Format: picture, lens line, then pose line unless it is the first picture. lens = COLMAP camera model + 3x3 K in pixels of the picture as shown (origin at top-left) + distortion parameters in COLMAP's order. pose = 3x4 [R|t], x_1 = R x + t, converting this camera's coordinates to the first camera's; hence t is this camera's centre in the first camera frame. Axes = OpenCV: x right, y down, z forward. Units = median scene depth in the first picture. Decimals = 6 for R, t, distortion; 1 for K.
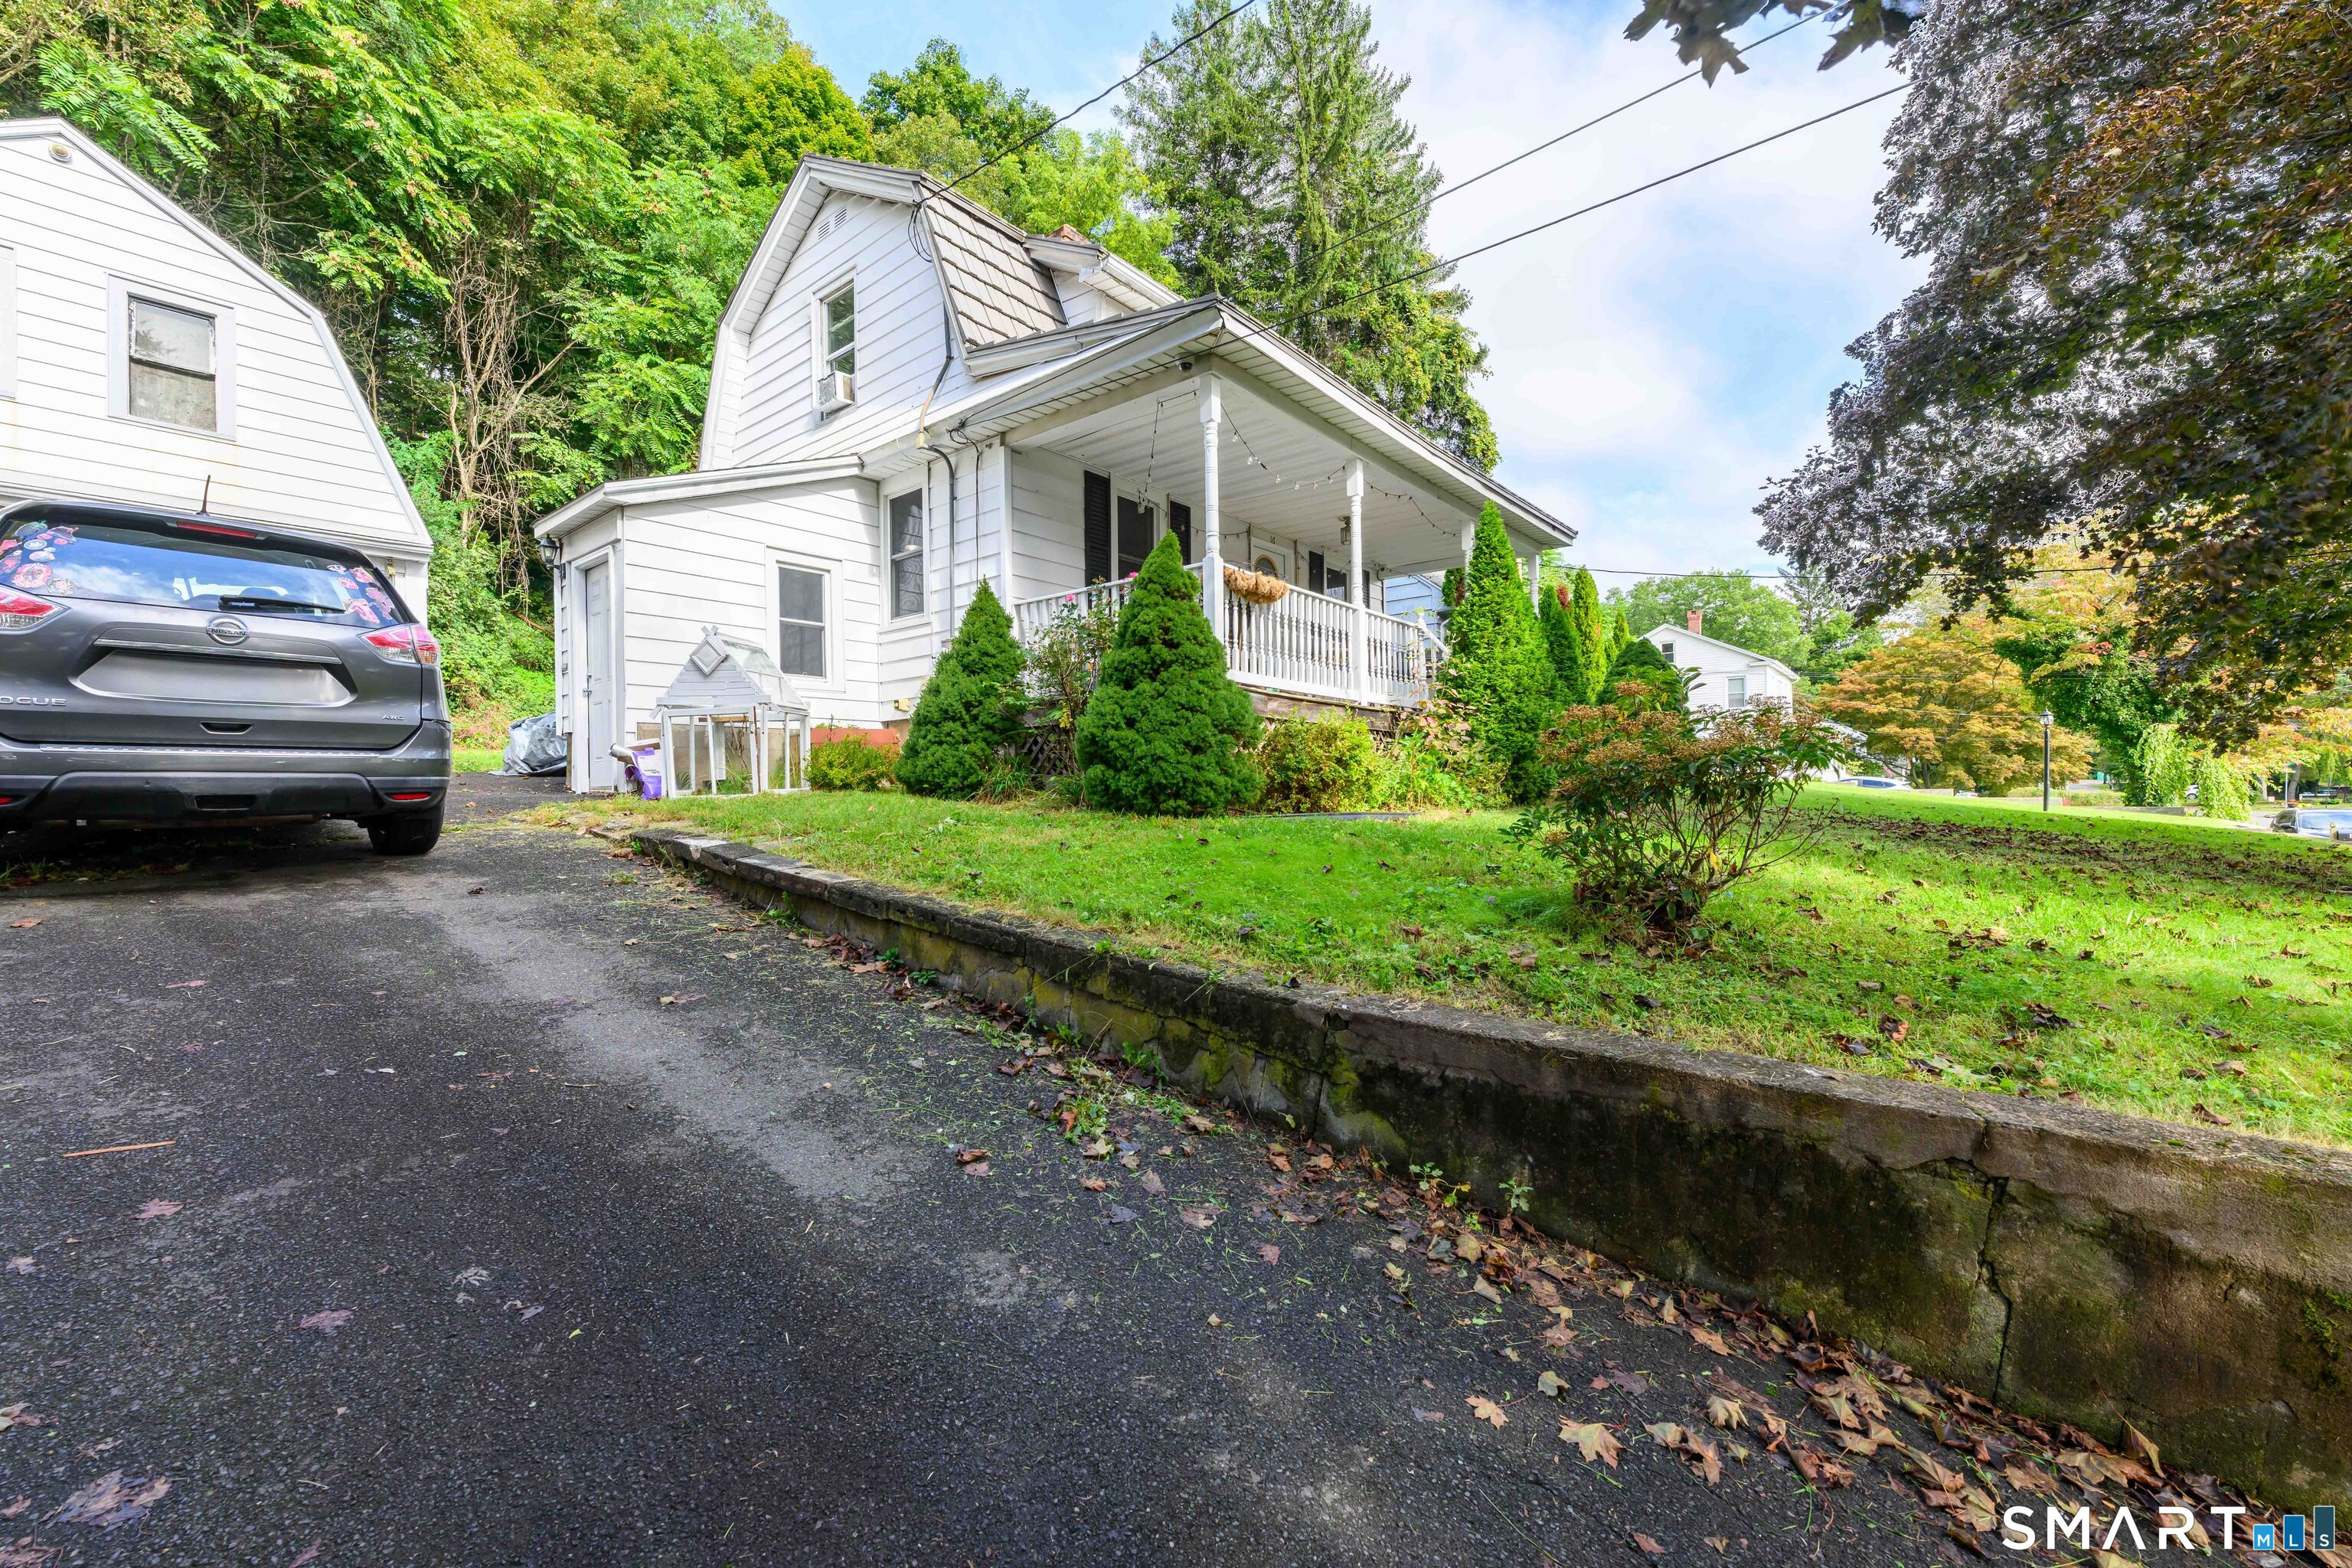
lens RADIAL K [[938.9, 0, 1169.8], [0, 938.9, 777.3], [0, 0, 1]] dist [0.029046, -0.000712]
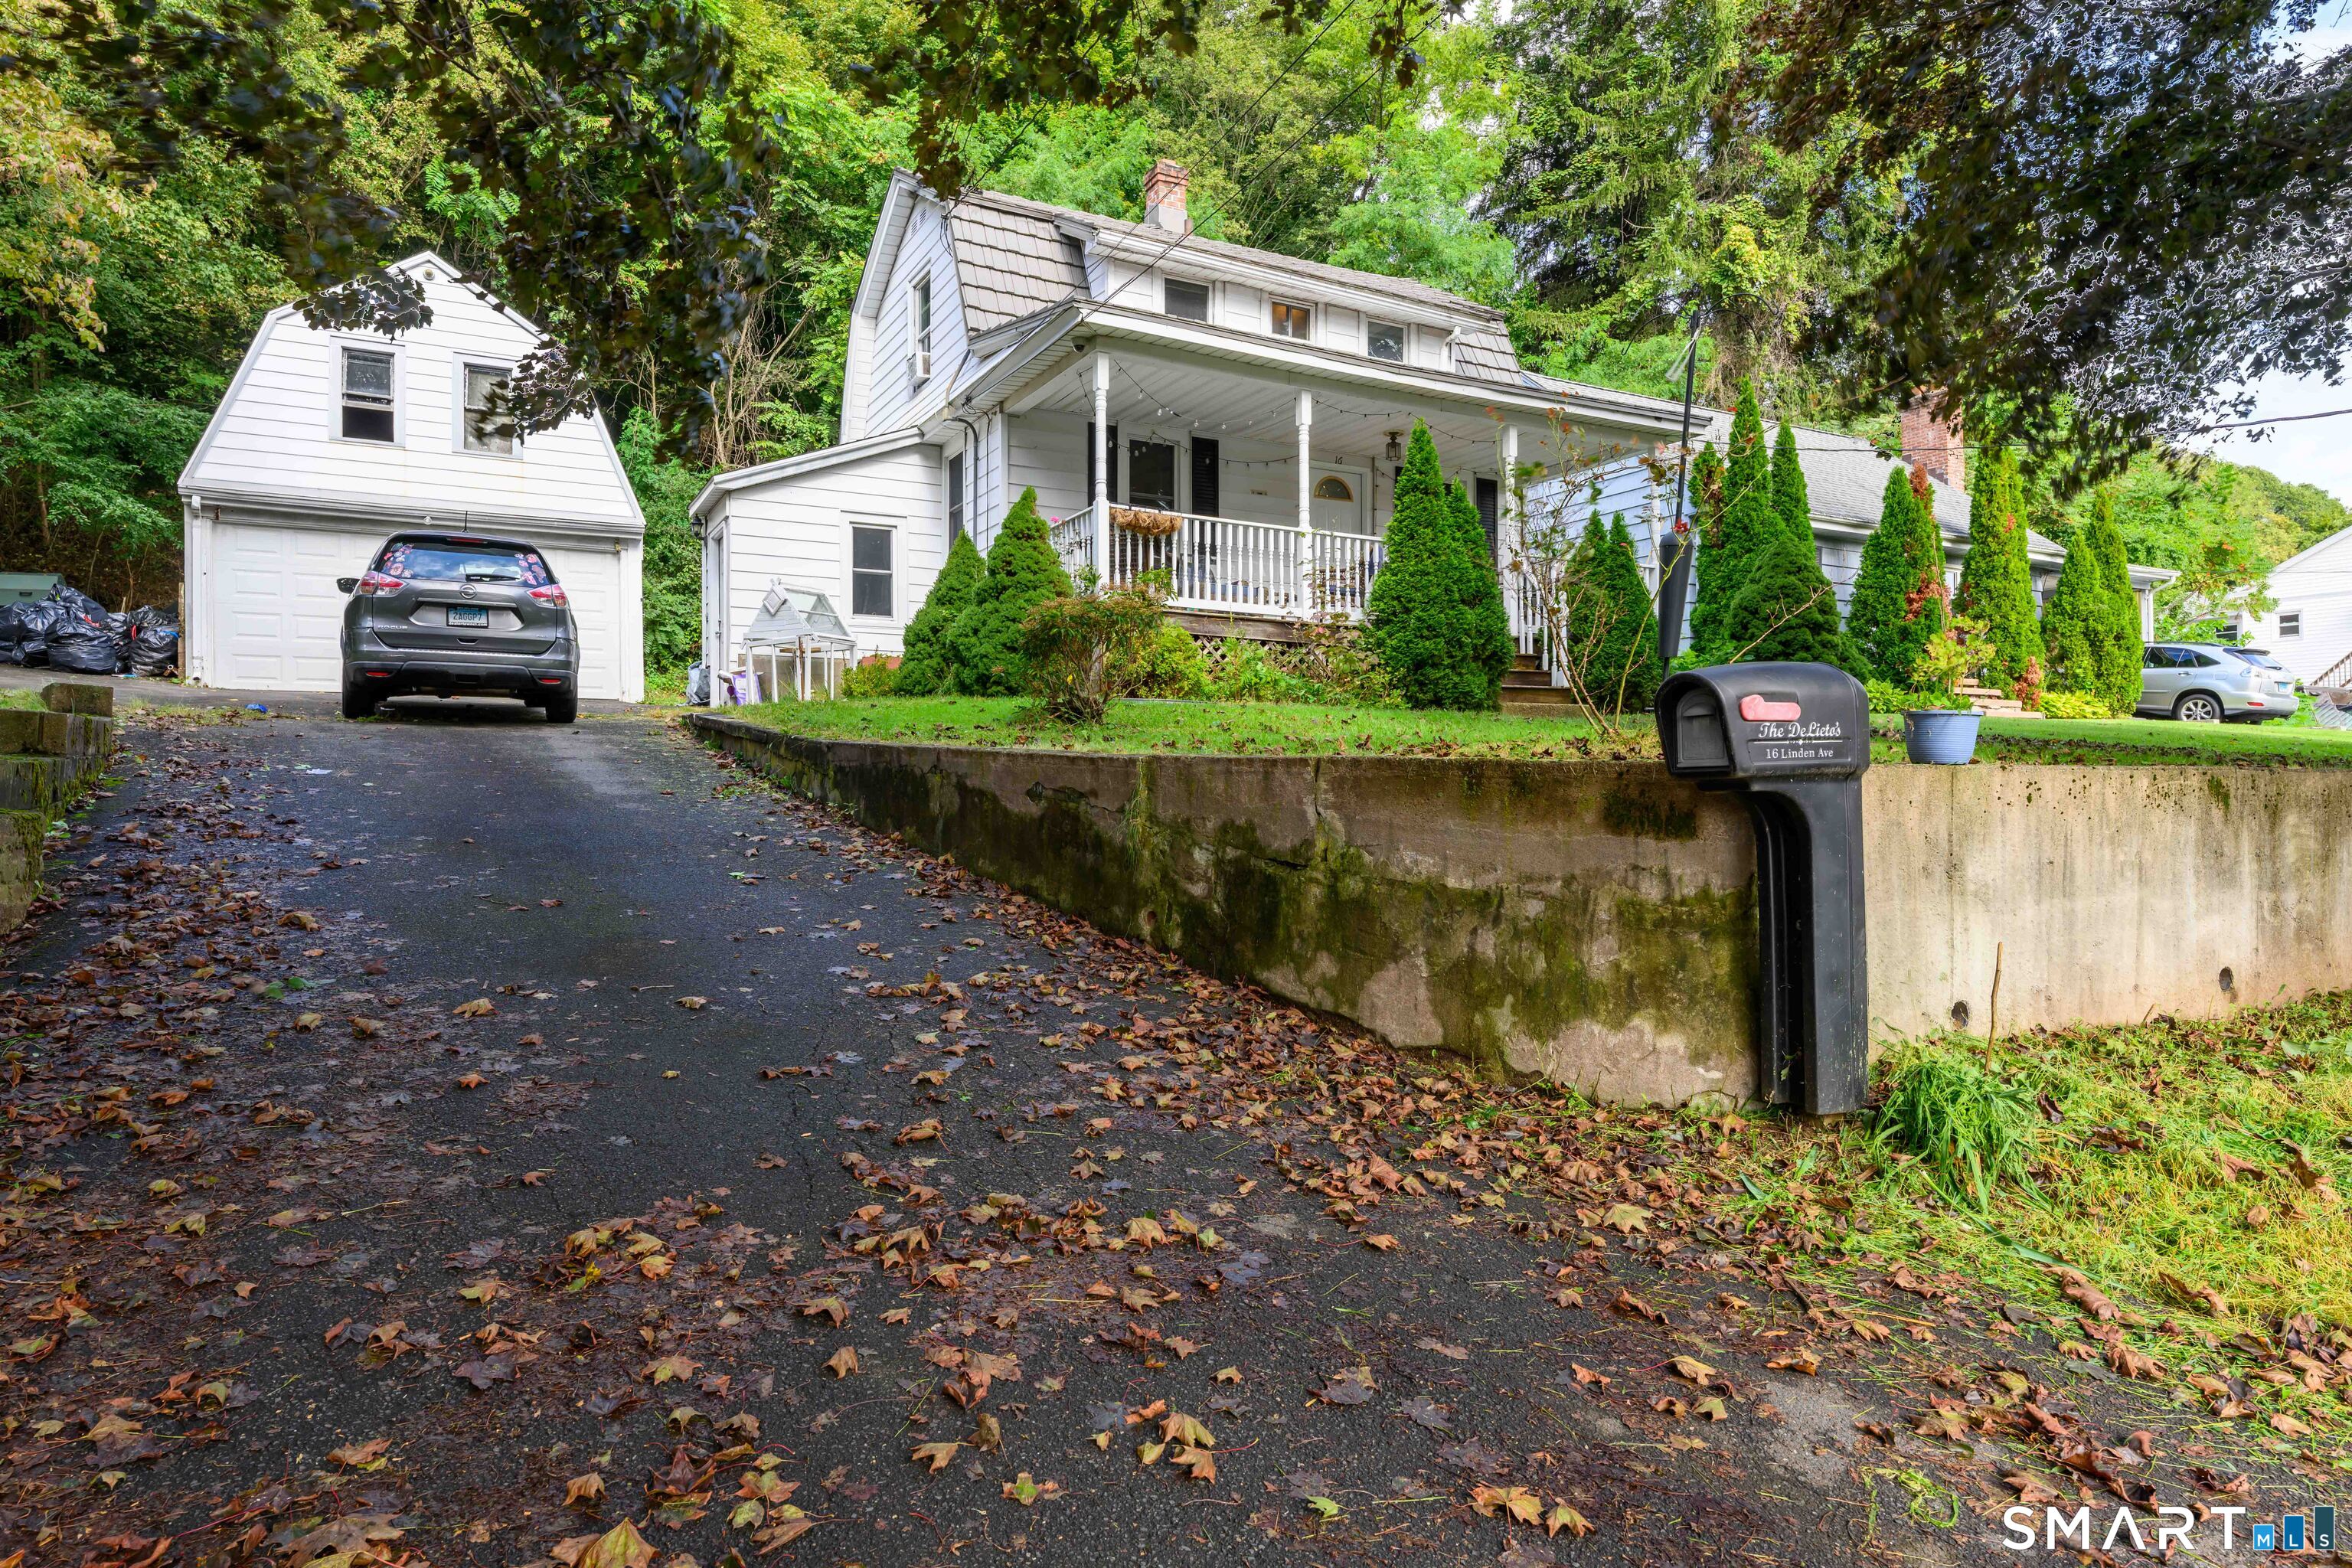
lens RADIAL K [[1336.3, 0, 1176.0], [0, 1336.3, 784.0], [0, 0, 1]] dist [0.027391, -0.000947]
pose [[0.933854, 0.004690, -0.357623, 0.611180], [-0.002488, 0.999975, 0.006618, 0.098673], [0.357645, -0.005291, 0.933843, -0.475433]]
